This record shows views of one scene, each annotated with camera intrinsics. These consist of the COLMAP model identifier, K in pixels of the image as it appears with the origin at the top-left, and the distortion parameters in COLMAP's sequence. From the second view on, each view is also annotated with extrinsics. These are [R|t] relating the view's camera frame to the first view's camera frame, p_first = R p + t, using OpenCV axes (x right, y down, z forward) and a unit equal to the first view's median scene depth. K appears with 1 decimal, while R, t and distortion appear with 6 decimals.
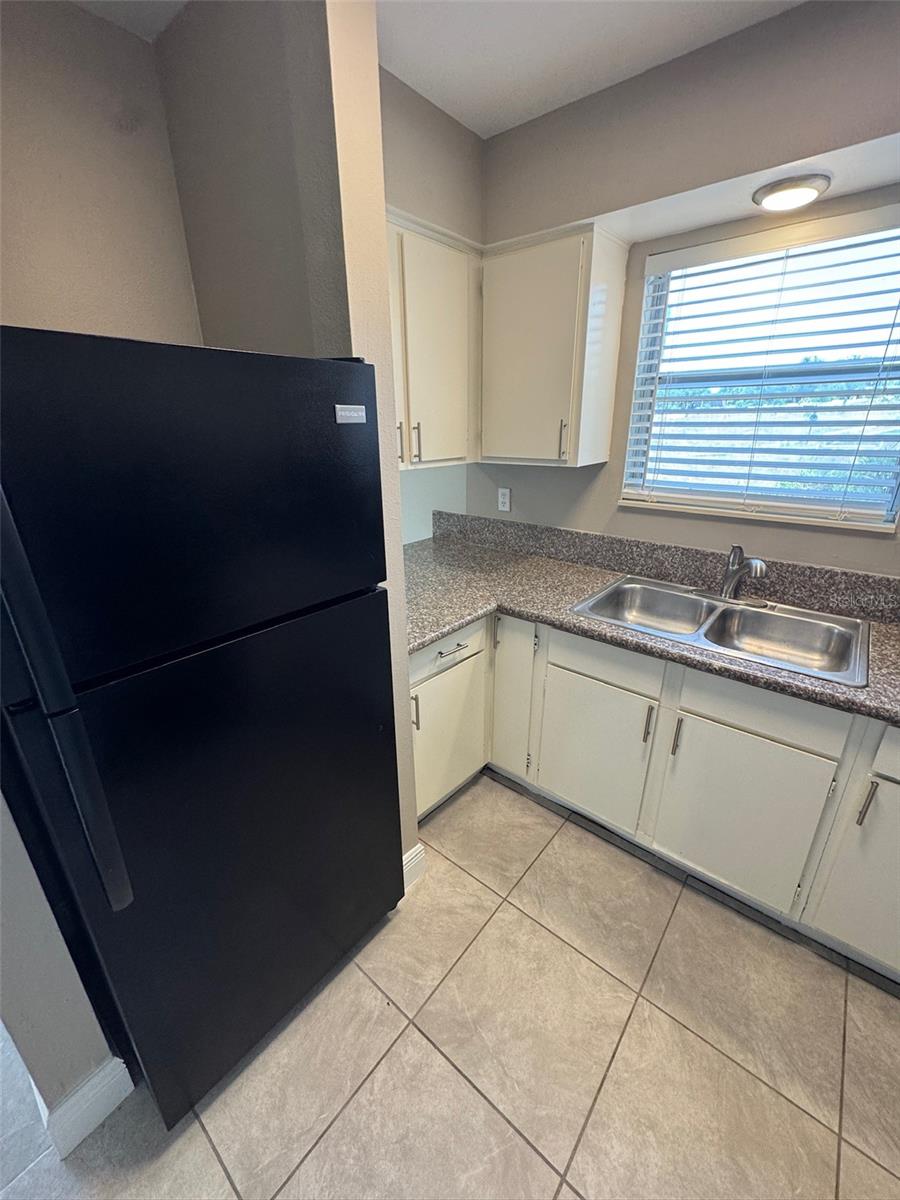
lens RADIAL K [[479.8, 0, 453.2], [0, 479.8, 600.1], [0, 0, 1]] dist [-0.001408, 0.000215]
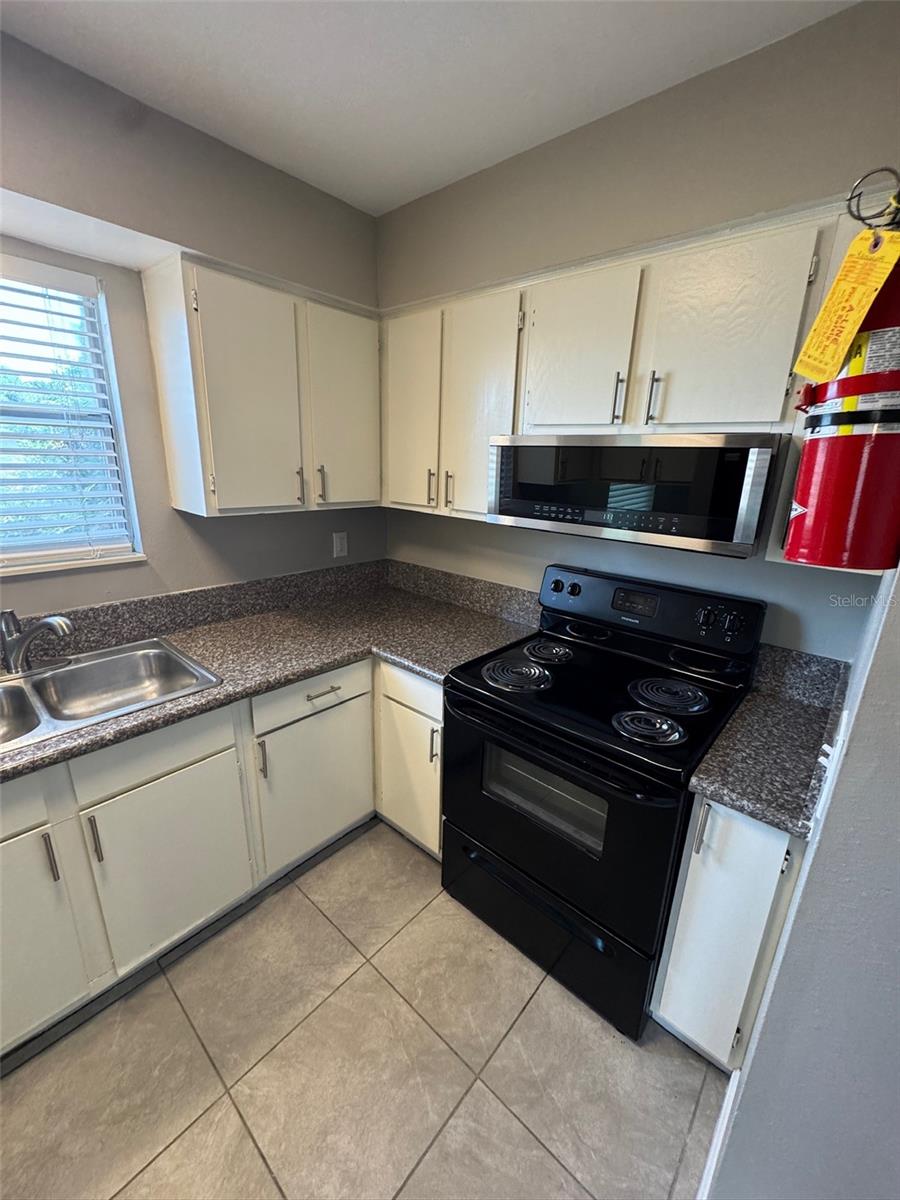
lens RADIAL K [[479.8, 0, 453.2], [0, 479.8, 600.1], [0, 0, 1]] dist [-0.001408, 0.000215]
pose [[0.028751, -0.267717, 0.963069, -0.191658], [0.322080, 0.914564, 0.244618, -0.091318], [-0.946276, 0.303152, 0.112520, 0.188459]]
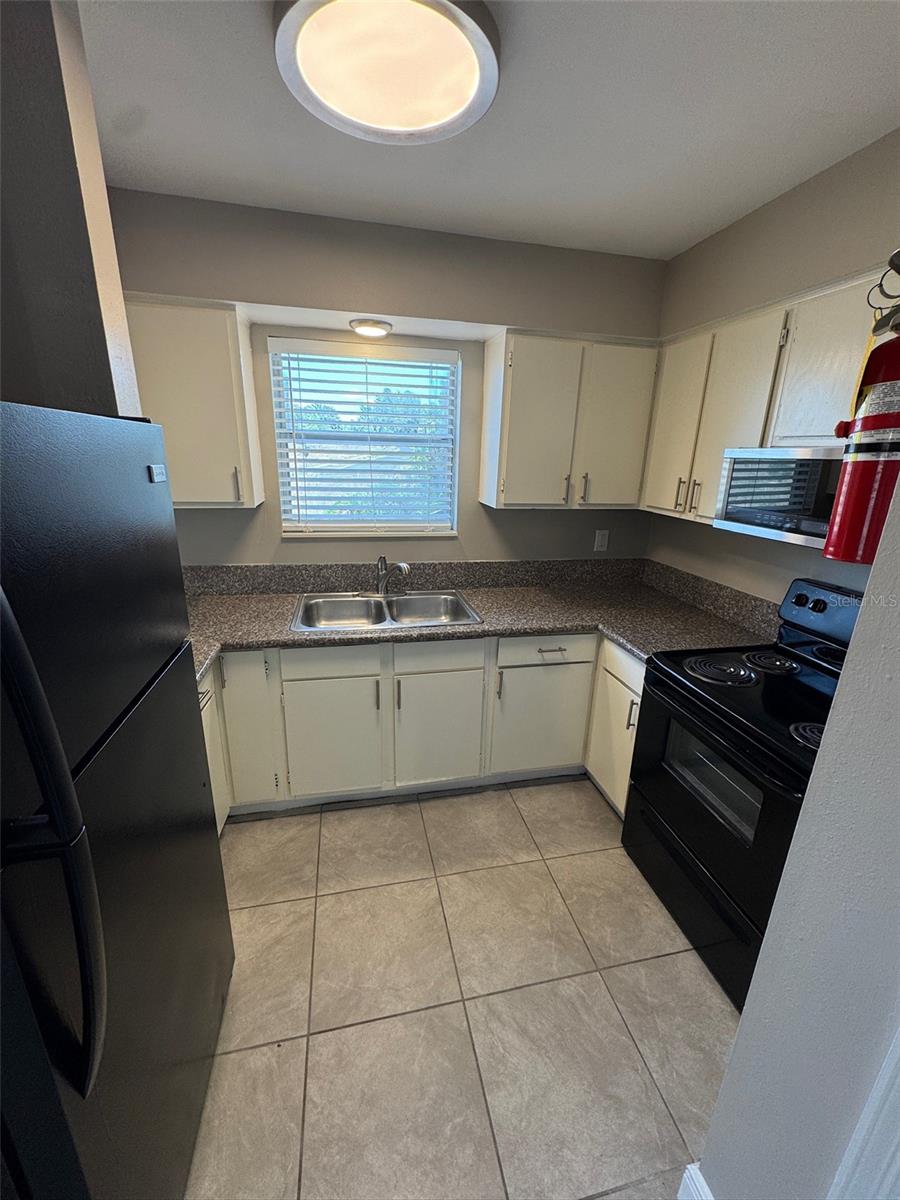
lens RADIAL K [[479.8, 0, 453.2], [0, 479.8, 600.1], [0, 0, 1]] dist [-0.001408, 0.000215]
pose [[0.613255, -0.202410, 0.763510, -0.418536], [0.246720, 0.967333, 0.058278, -0.021069], [-0.750365, 0.152633, 0.643161, -0.048930]]
